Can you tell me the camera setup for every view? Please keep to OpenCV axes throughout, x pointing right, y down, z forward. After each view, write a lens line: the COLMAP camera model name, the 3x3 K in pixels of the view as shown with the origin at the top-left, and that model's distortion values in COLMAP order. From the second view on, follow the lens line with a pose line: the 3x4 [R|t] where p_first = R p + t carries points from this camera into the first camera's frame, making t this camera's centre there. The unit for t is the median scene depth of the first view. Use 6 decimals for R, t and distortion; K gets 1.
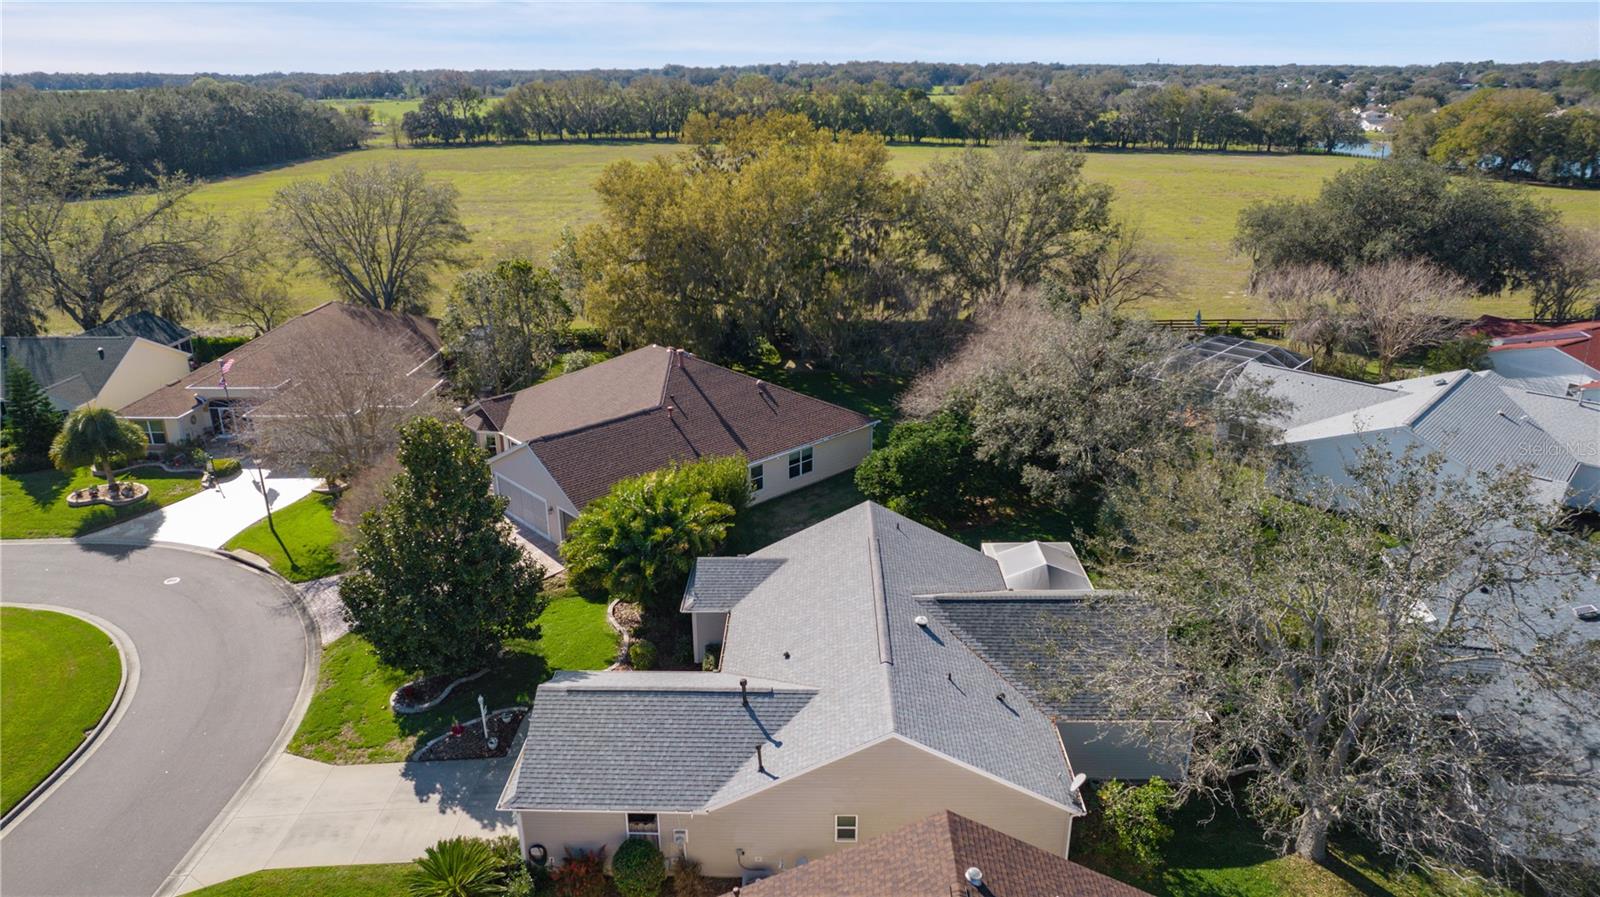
lens RADIAL K [[1029.4, 0, 803.4], [0, 1029.4, 441.6], [0, 0, 1]] dist [-0.069008, 0.062357]
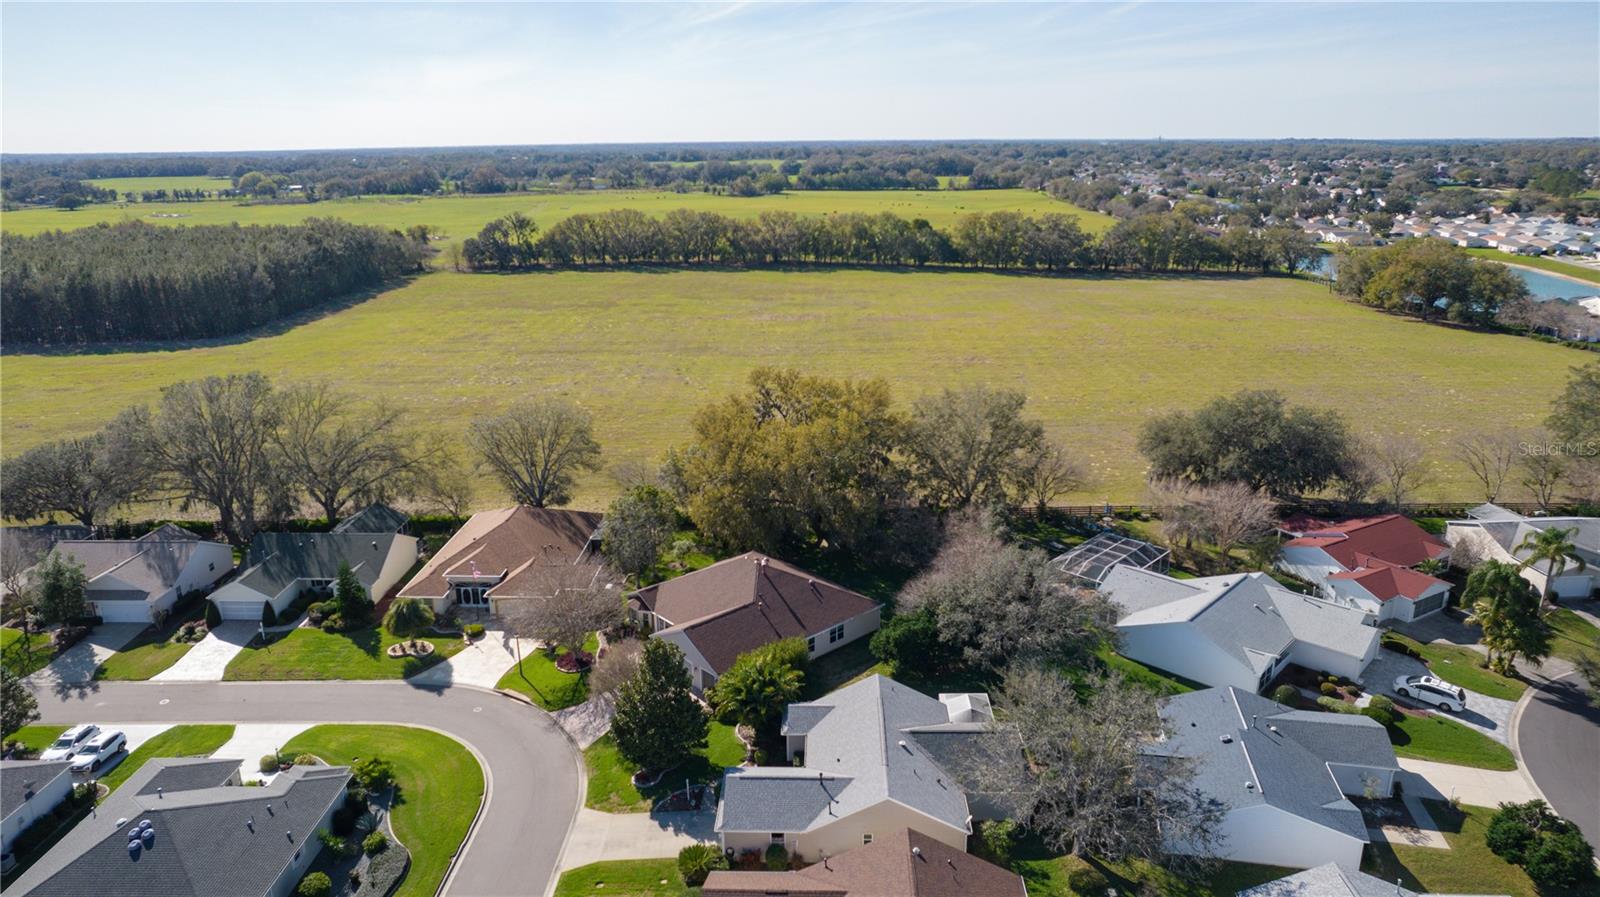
lens RADIAL K [[1029.4, 0, 803.4], [0, 1029.4, 441.6], [0, 0, 1]] dist [-0.069008, 0.062357]
pose [[0.999945, -0.000722, -0.010428, -0.042355], [0.000069, 0.998047, -0.062460, -0.200900], [0.010453, 0.062456, 0.997993, -0.730226]]
